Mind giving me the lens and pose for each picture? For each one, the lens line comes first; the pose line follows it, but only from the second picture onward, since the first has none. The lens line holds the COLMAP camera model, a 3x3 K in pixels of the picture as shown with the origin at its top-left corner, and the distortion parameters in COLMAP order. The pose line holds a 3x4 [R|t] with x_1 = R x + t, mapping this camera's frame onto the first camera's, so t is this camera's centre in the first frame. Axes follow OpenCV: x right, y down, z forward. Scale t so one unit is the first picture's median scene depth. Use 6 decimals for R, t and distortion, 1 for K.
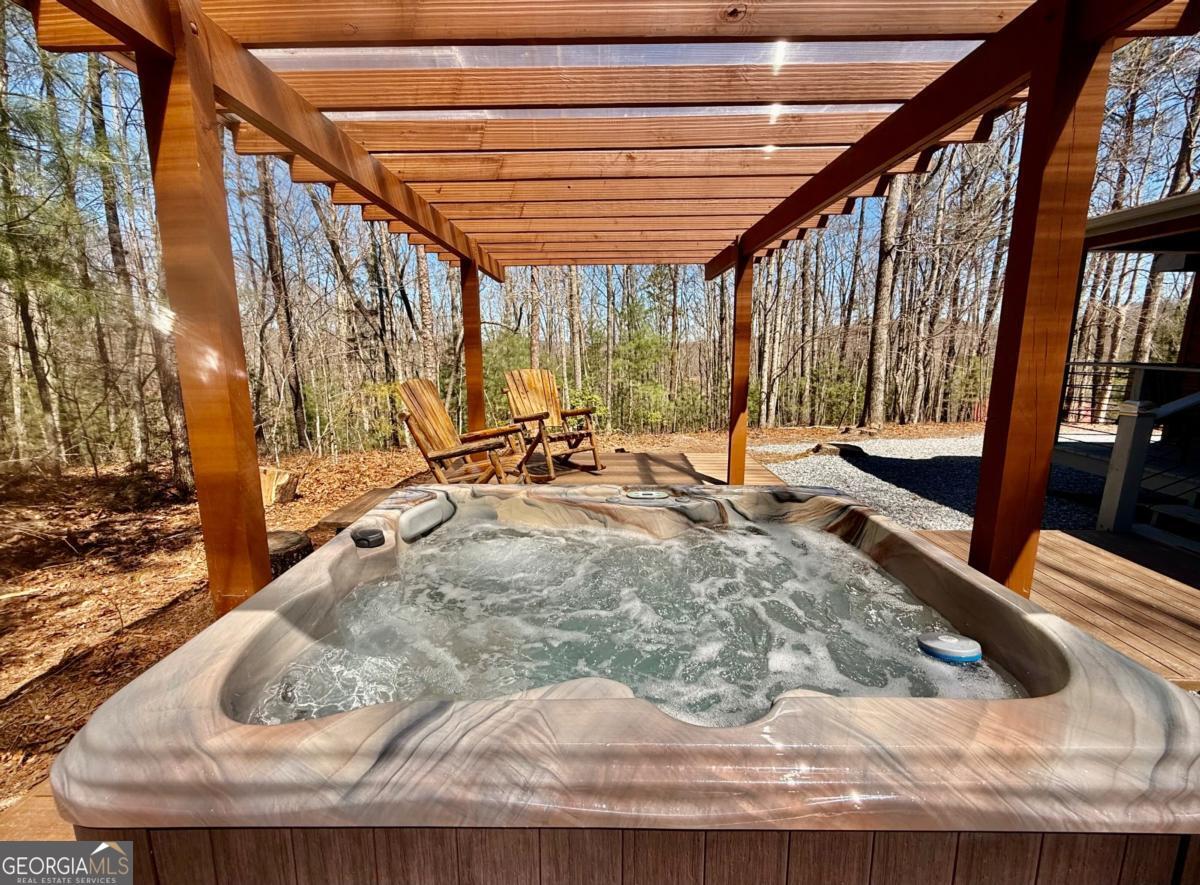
lens RADIAL K [[480.5, 0, 596.7], [0, 480.5, 434.0], [0, 0, 1]] dist [0.001003, 0.000347]
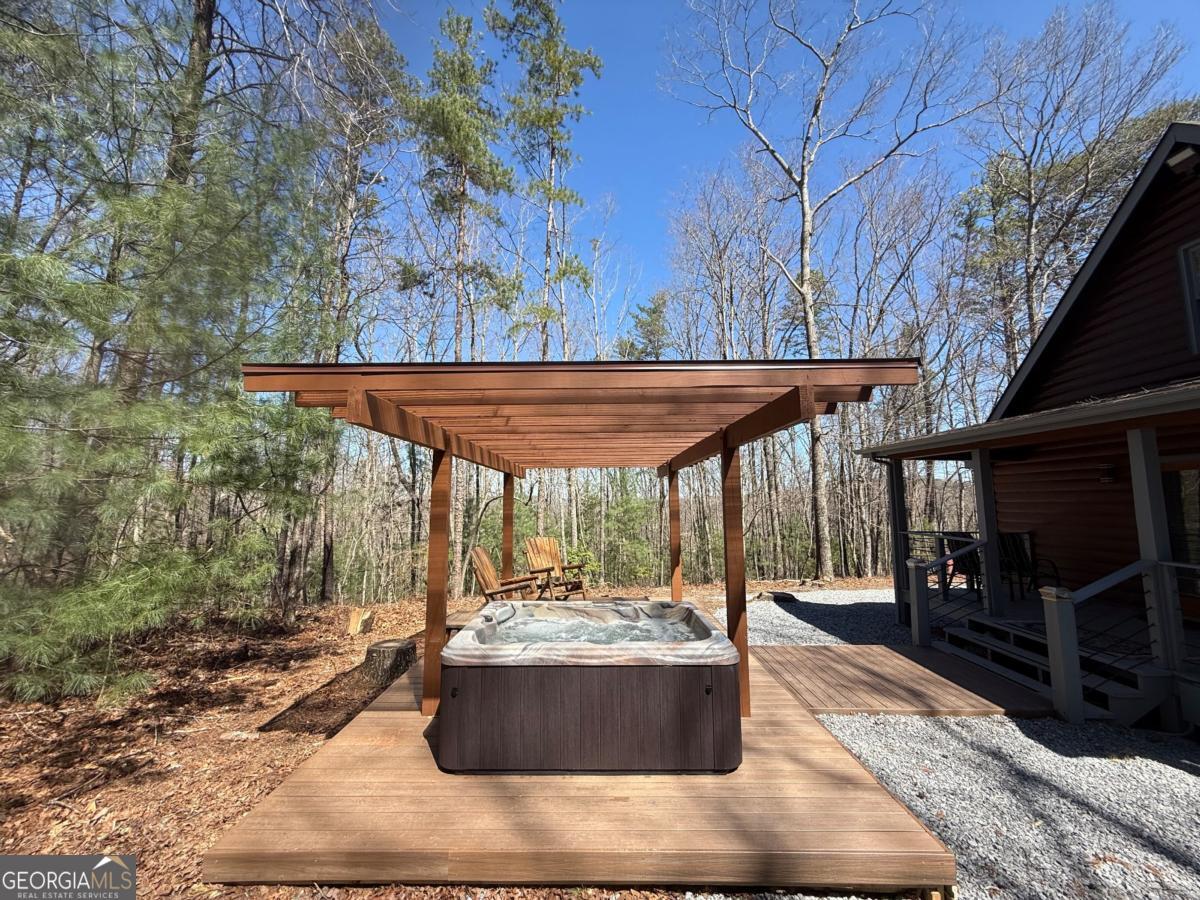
lens RADIAL K [[480.5, 0, 593.5], [0, 480.5, 451.8], [0, 0, 1]] dist [0.001003, 0.000347]
pose [[0.999999, -0.001359, -0.000739, 0.027481], [0.001100, 0.960501, -0.278275, 0.028397], [0.001088, 0.278274, 0.960501, -0.563637]]
